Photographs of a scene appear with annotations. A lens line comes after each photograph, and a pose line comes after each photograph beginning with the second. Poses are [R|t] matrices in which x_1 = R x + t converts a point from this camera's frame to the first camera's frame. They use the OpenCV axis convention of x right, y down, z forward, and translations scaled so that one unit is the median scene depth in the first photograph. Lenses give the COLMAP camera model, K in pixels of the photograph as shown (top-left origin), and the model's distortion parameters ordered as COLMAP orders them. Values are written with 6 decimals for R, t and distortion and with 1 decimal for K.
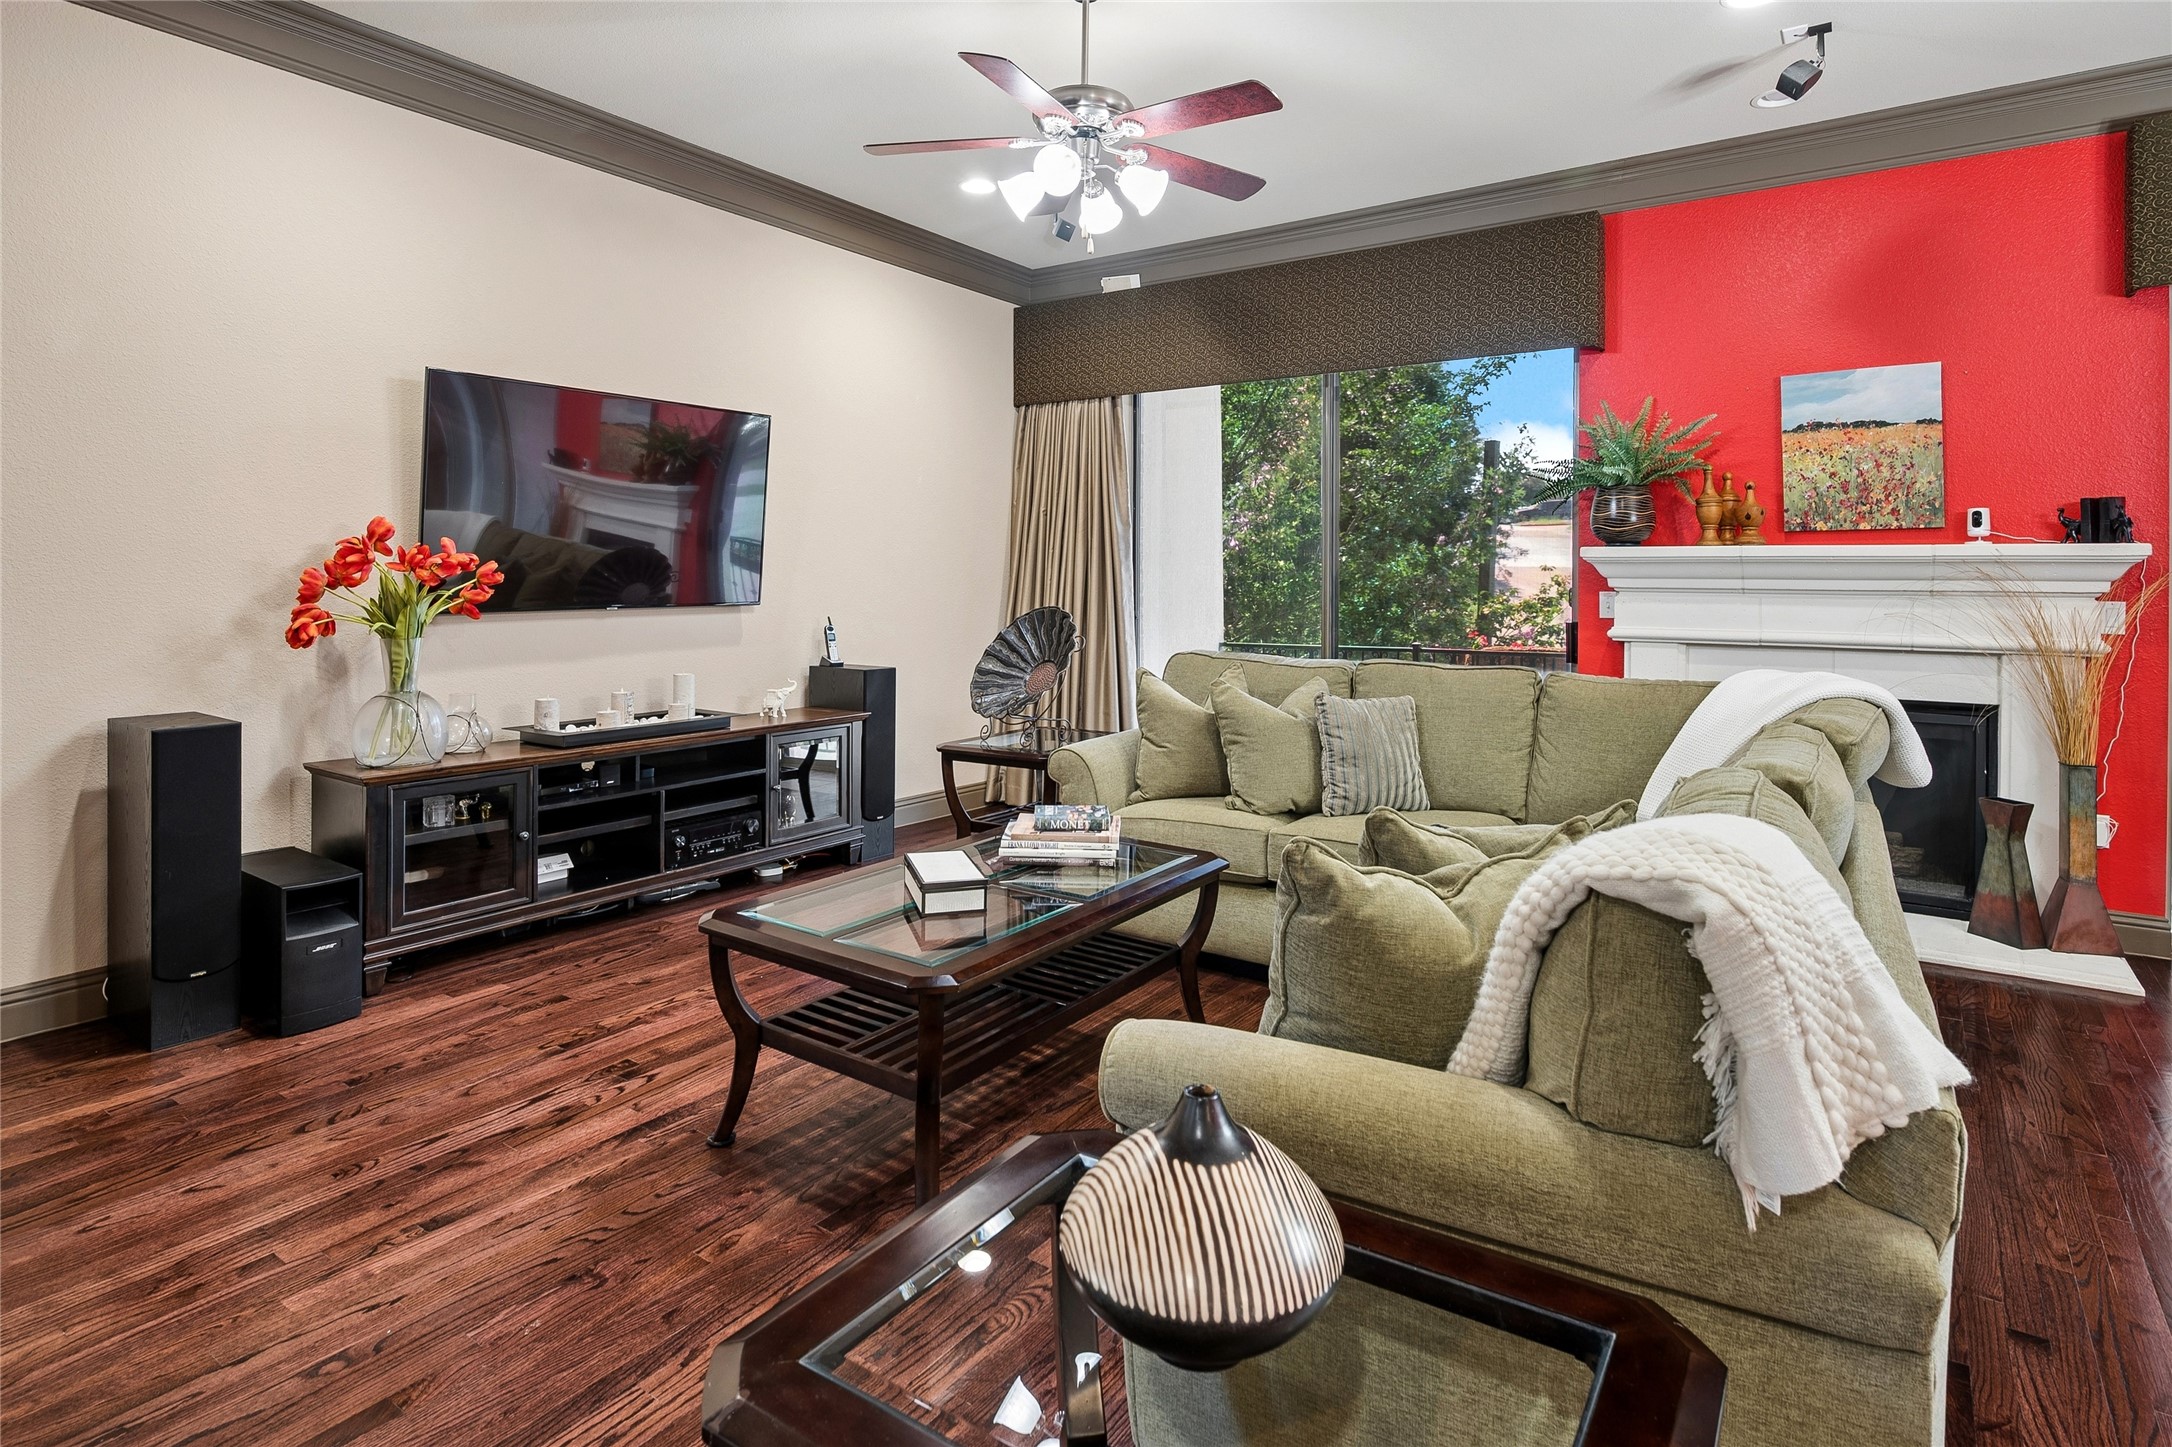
lens RADIAL K [[1142.5, 0, 1070.1], [0, 1142.5, 595.9], [0, 0, 1]] dist [-0.003656, 0.001535]
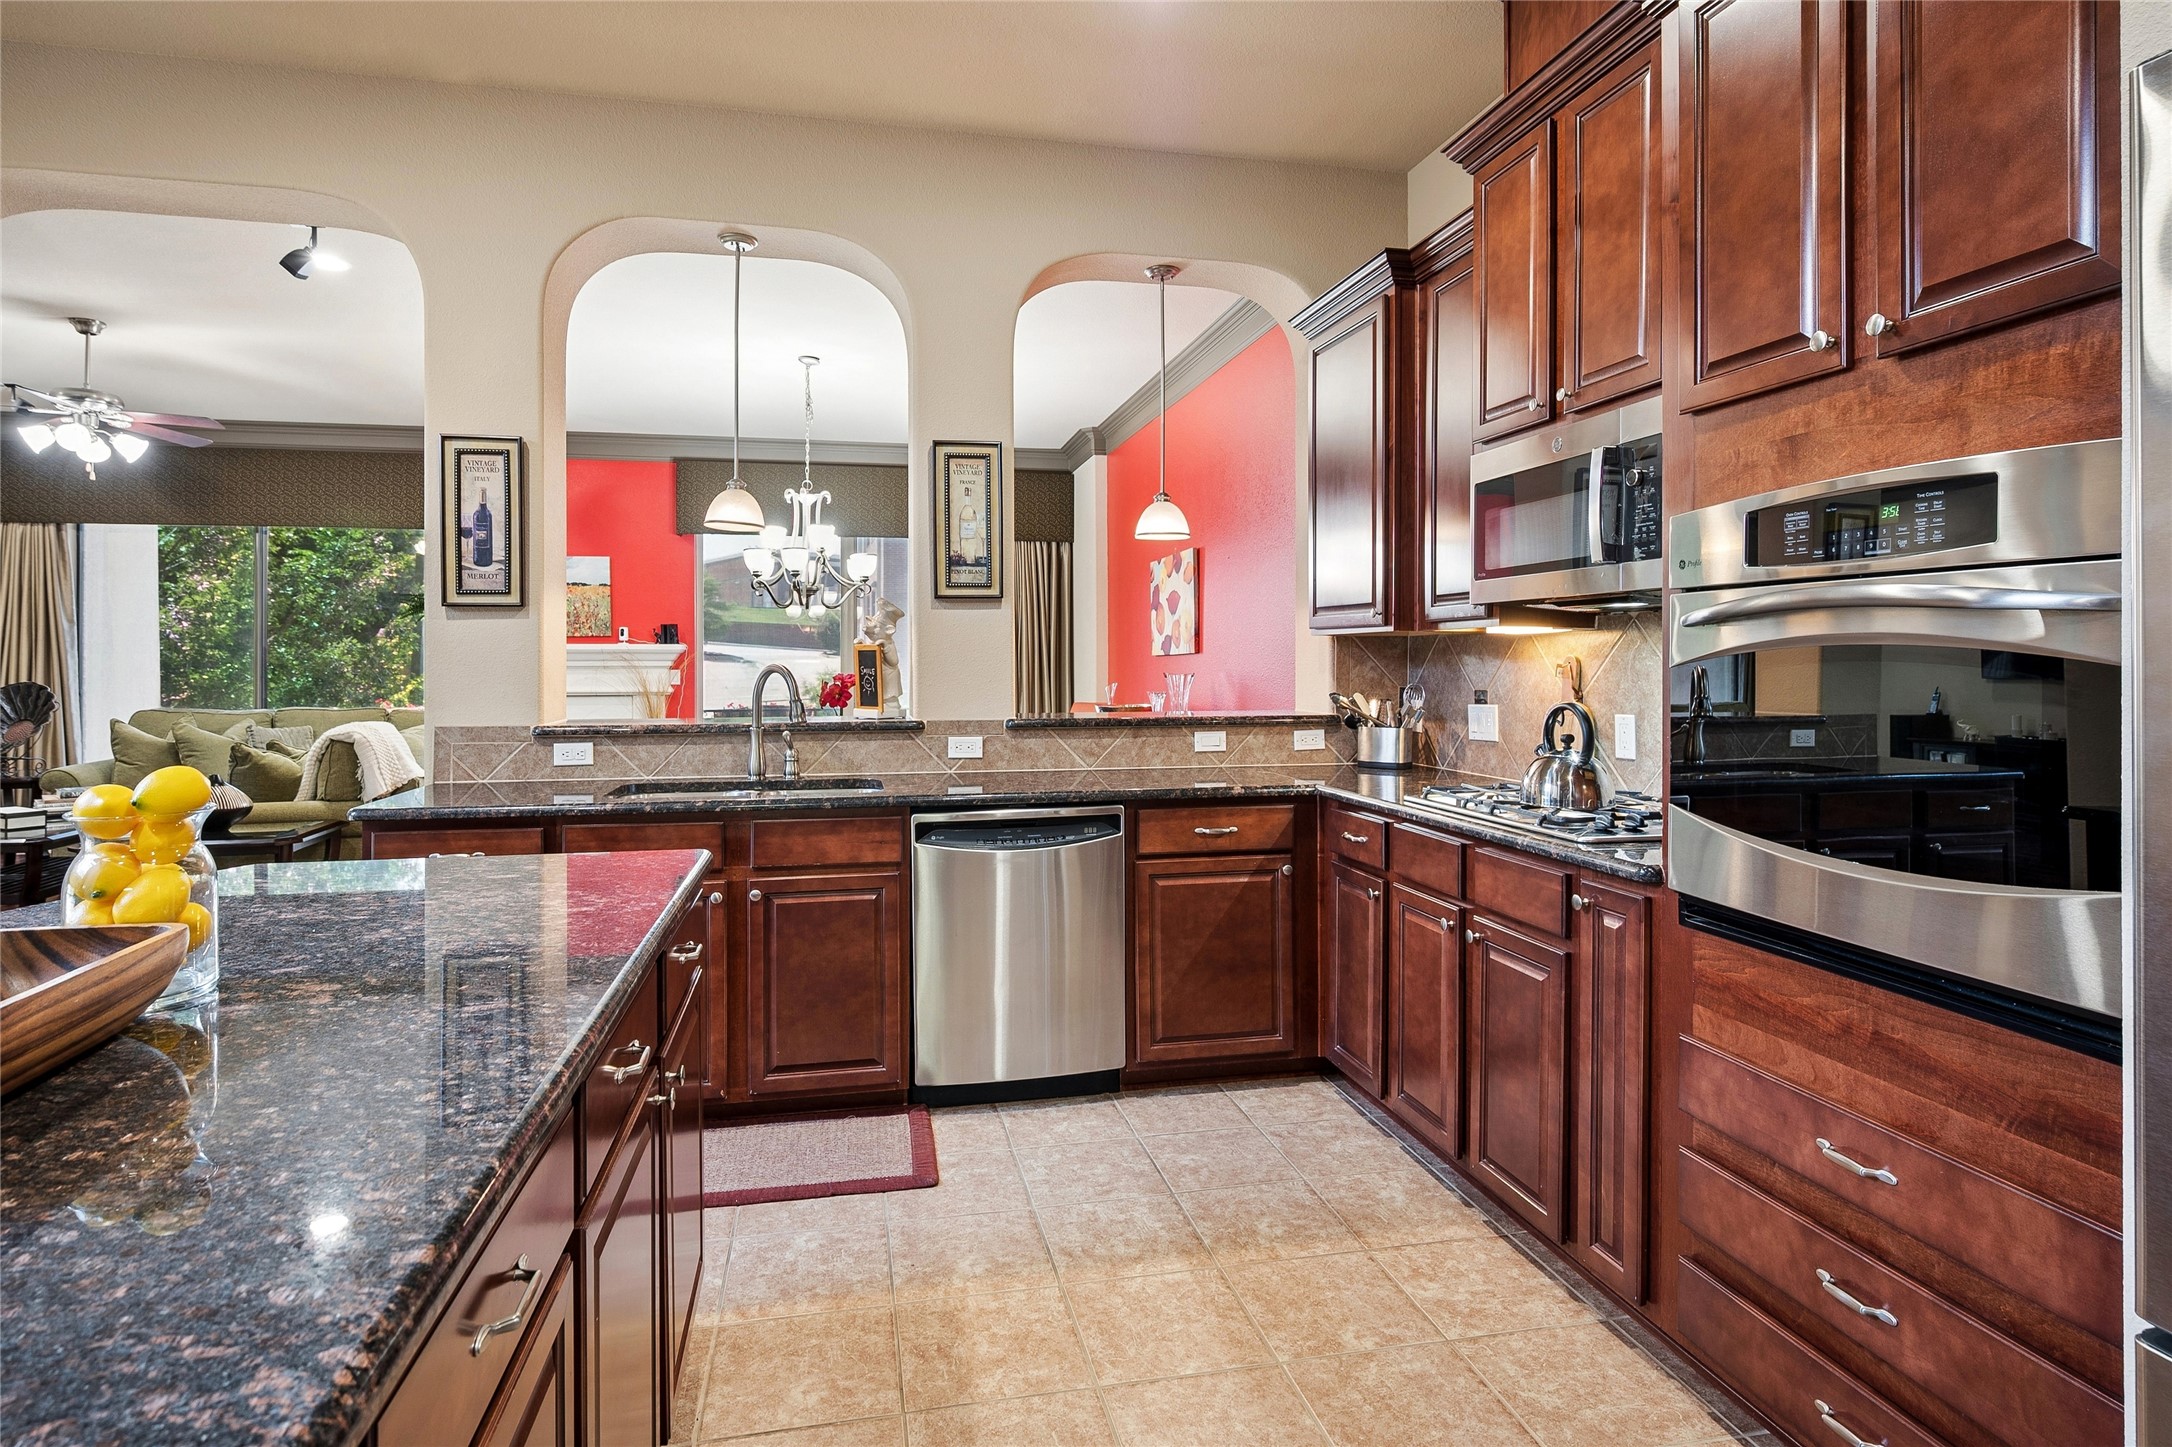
lens RADIAL K [[1142.5, 0, 1078.5], [0, 1142.5, 650.7], [0, 0, 1]] dist [-0.003656, 0.001535]
pose [[0.671370, 0.002958, 0.741117, -0.222972], [0.019358, 0.999581, -0.021526, 0.030399], [-0.740870, 0.028798, 0.671031, -1.108193]]
